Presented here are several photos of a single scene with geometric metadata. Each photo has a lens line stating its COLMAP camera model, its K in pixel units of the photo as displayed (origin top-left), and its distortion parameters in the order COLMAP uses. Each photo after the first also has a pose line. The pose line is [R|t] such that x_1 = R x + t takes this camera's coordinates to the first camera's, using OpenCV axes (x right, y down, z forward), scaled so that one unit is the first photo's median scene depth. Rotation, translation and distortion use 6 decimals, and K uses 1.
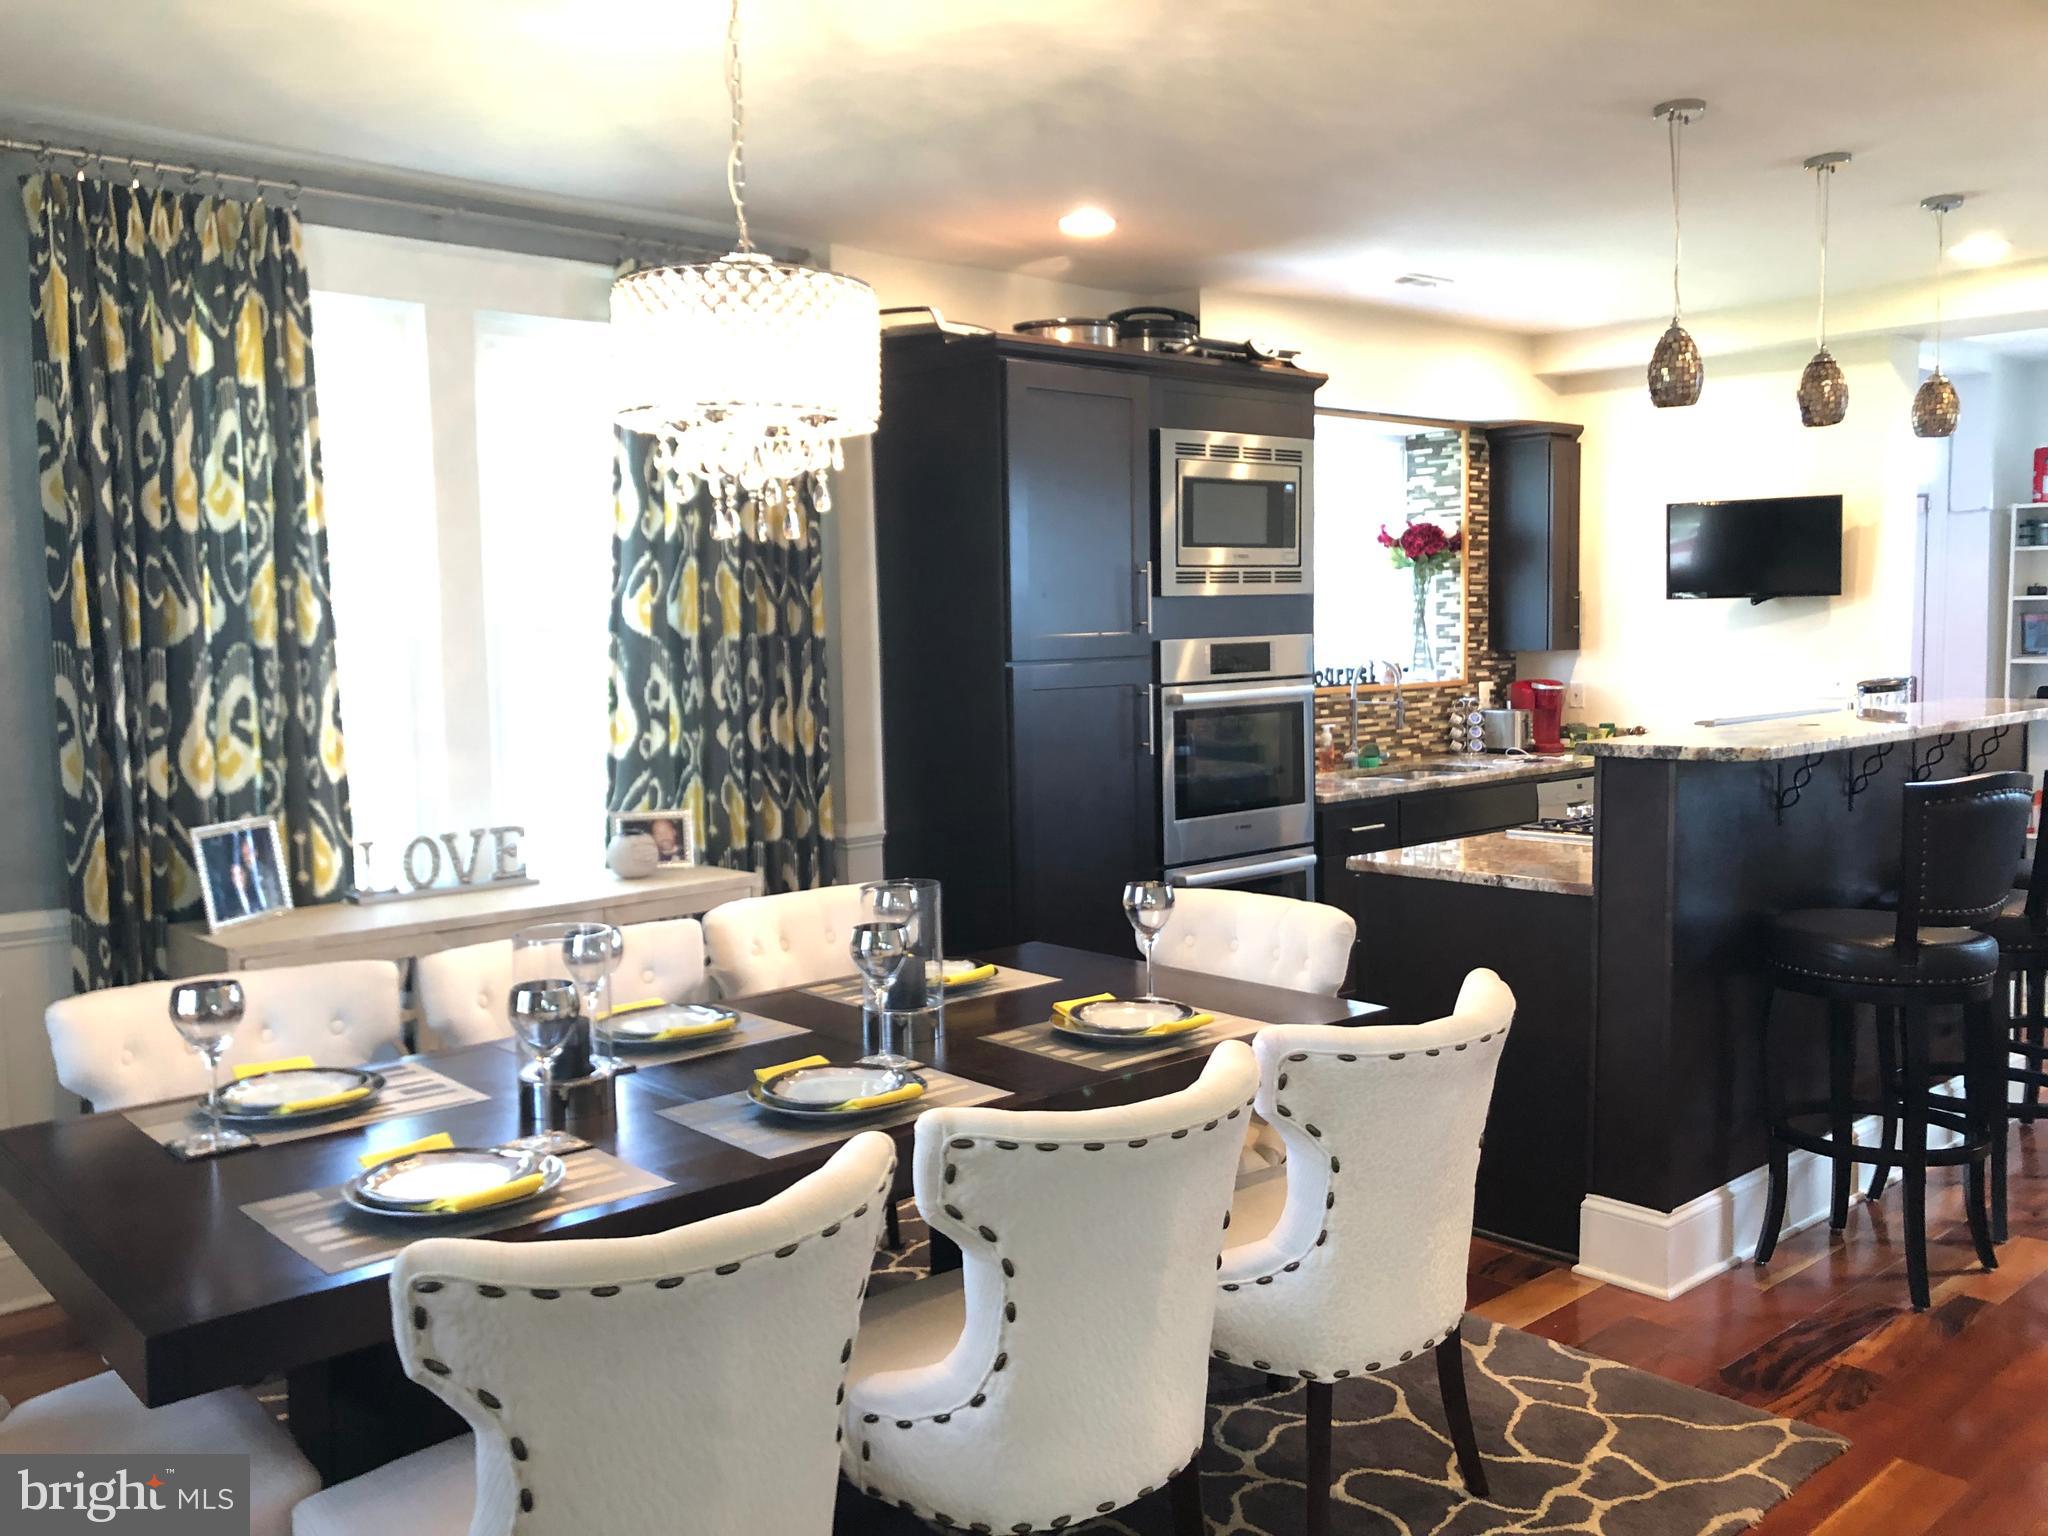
lens RADIAL K [[1704.7, 0, 969.5], [0, 1704.7, 762.2], [0, 0, 1]] dist [0.028537, -0.052397]
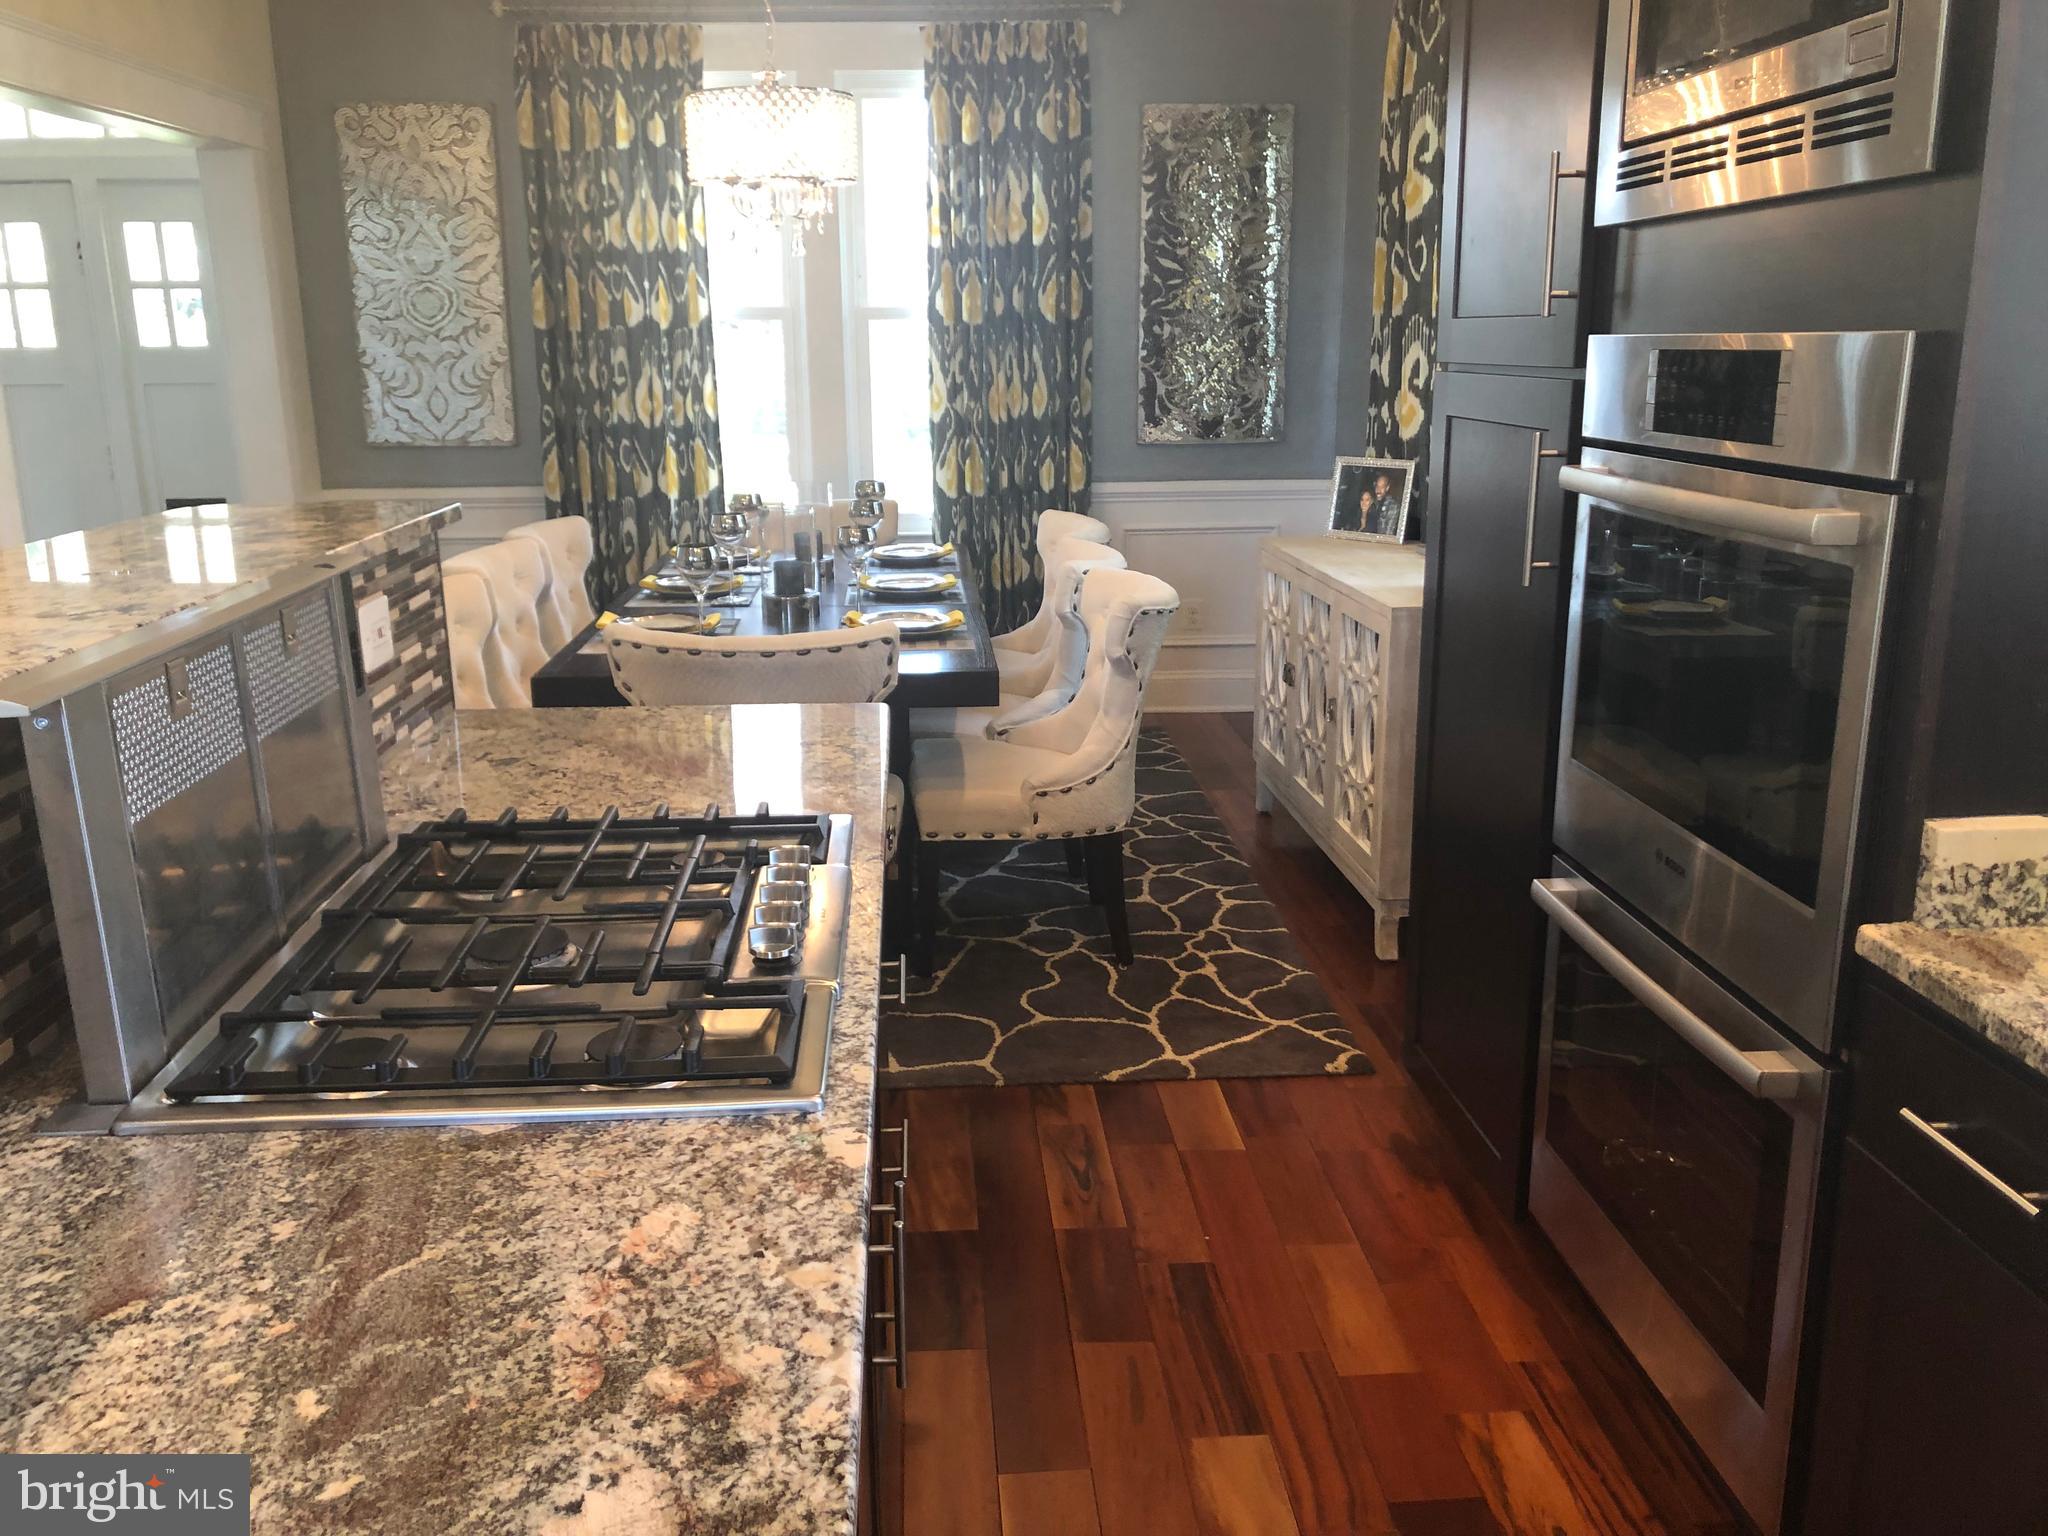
lens RADIAL K [[1672.7, 0, 1001.2], [0, 1672.7, 774.2], [0, 0, 1]] dist [0.003326, 0.002553]
pose [[-0.610970, 0.226791, -0.758473, 0.400489], [-0.041389, 0.947626, 0.316689, -0.068327], [0.790571, 0.224880, -0.569585, 0.833939]]
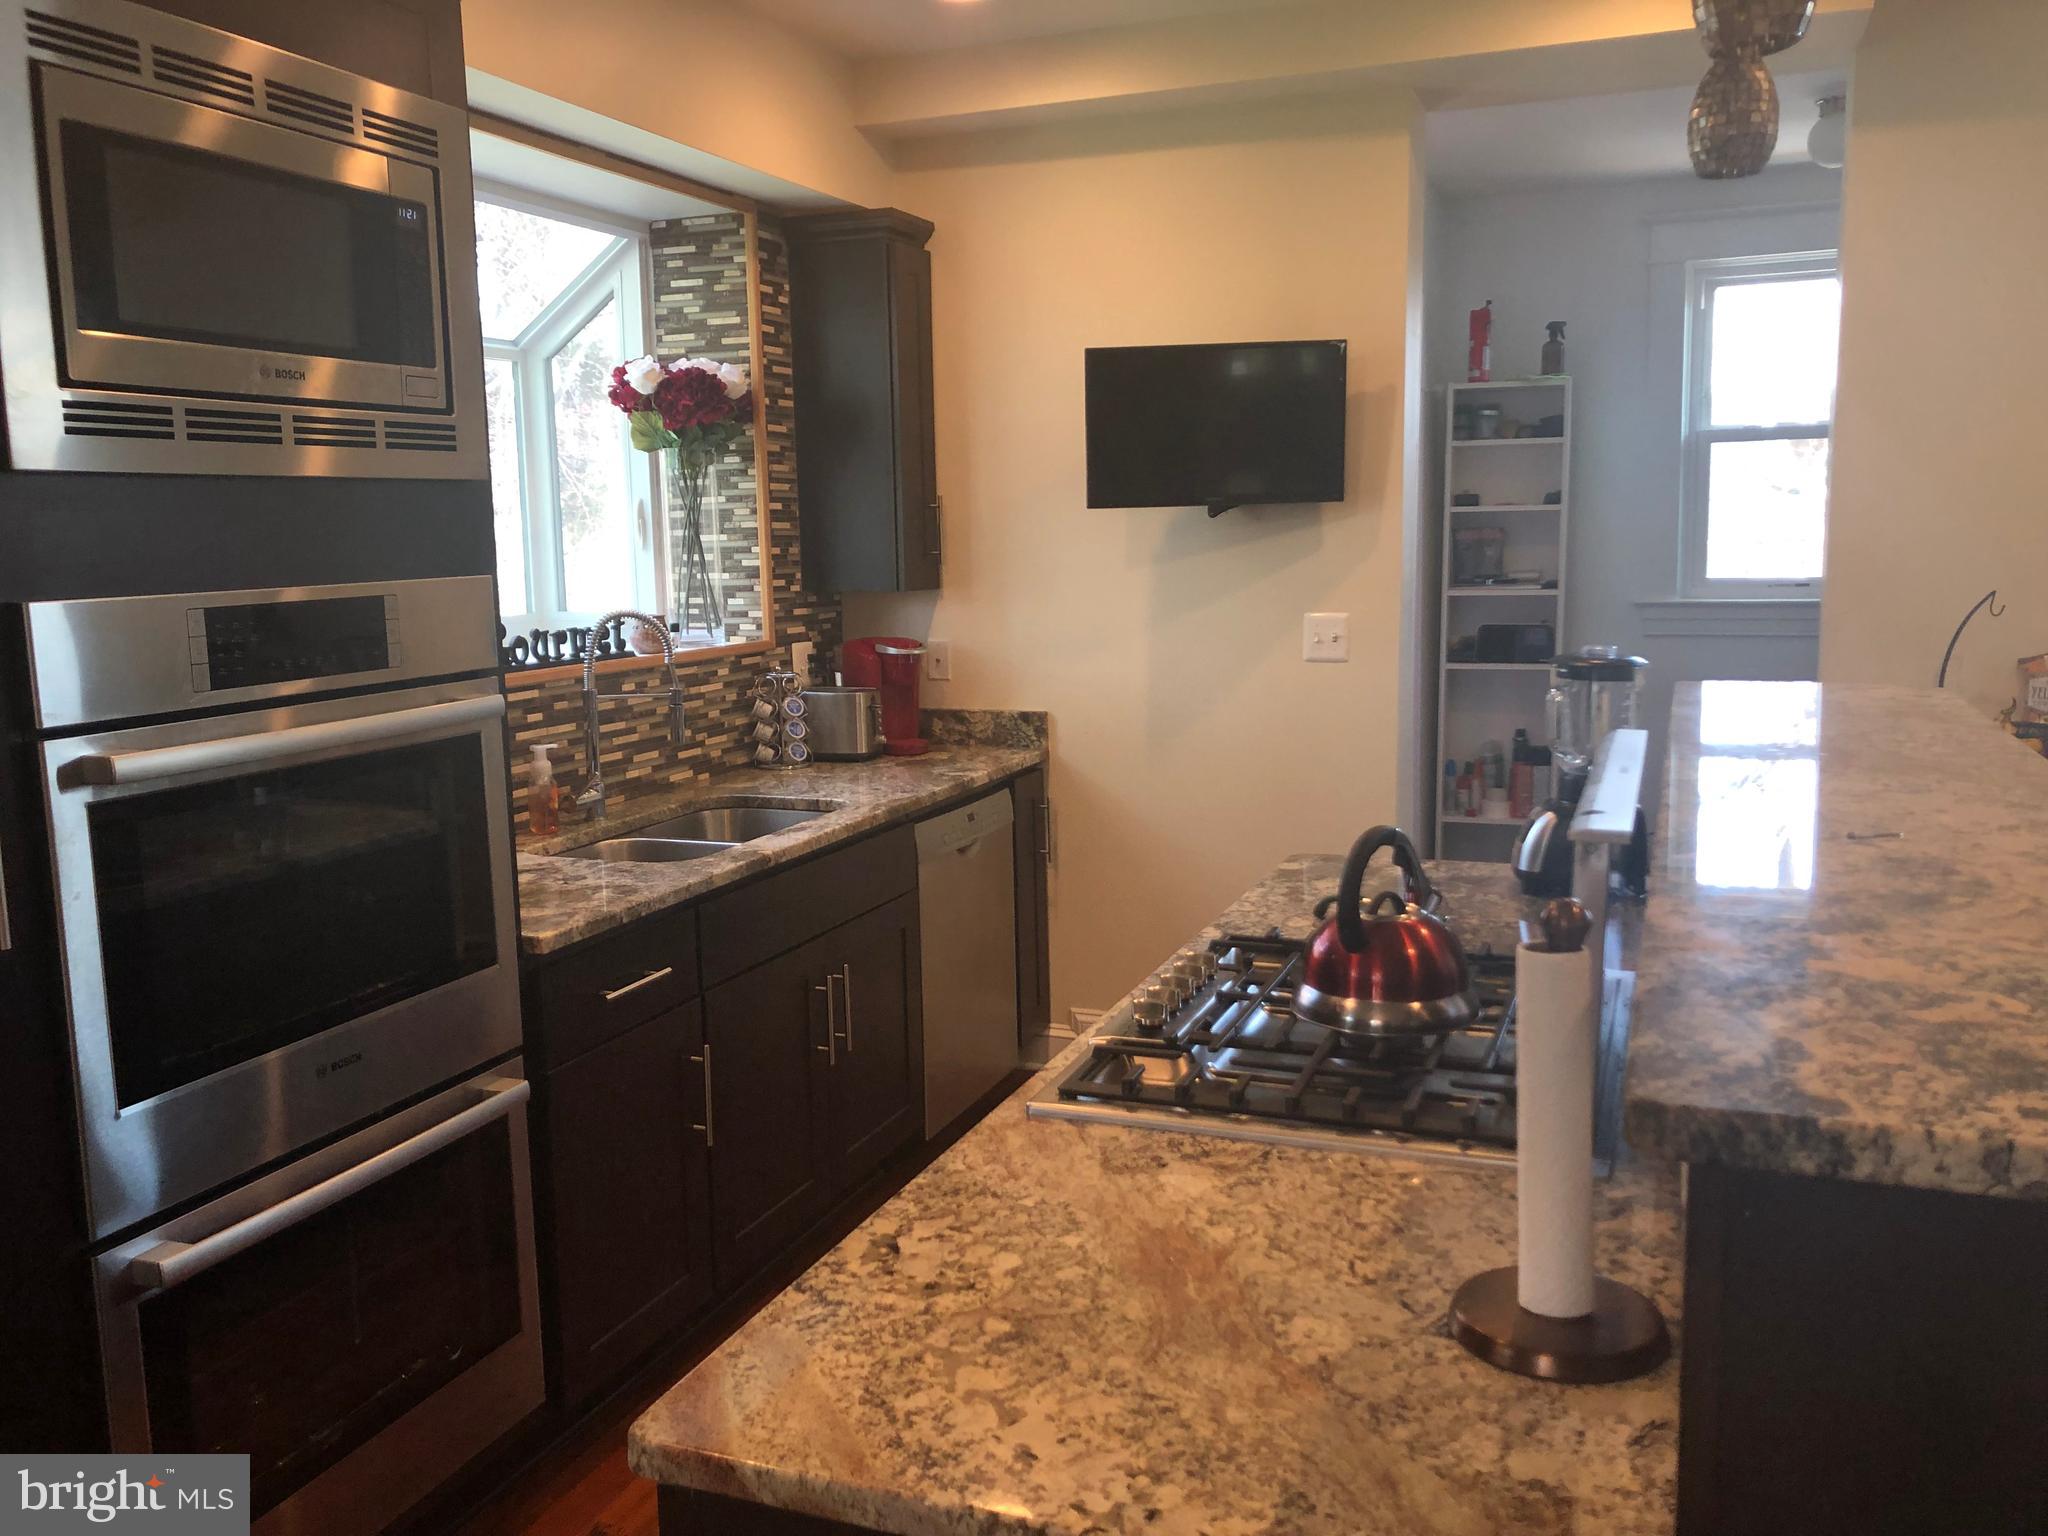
lens RADIAL K [[1681.2, 0, 1024.0], [0, 1681.2, 768.0], [0, 0, 1]] dist [0.088592, -0.162185]
pose [[0.885393, -0.063909, 0.460429, 0.094450], [0.039954, 0.997301, 0.061597, -0.037300], [-0.463123, -0.036142, 0.885557, 0.439385]]
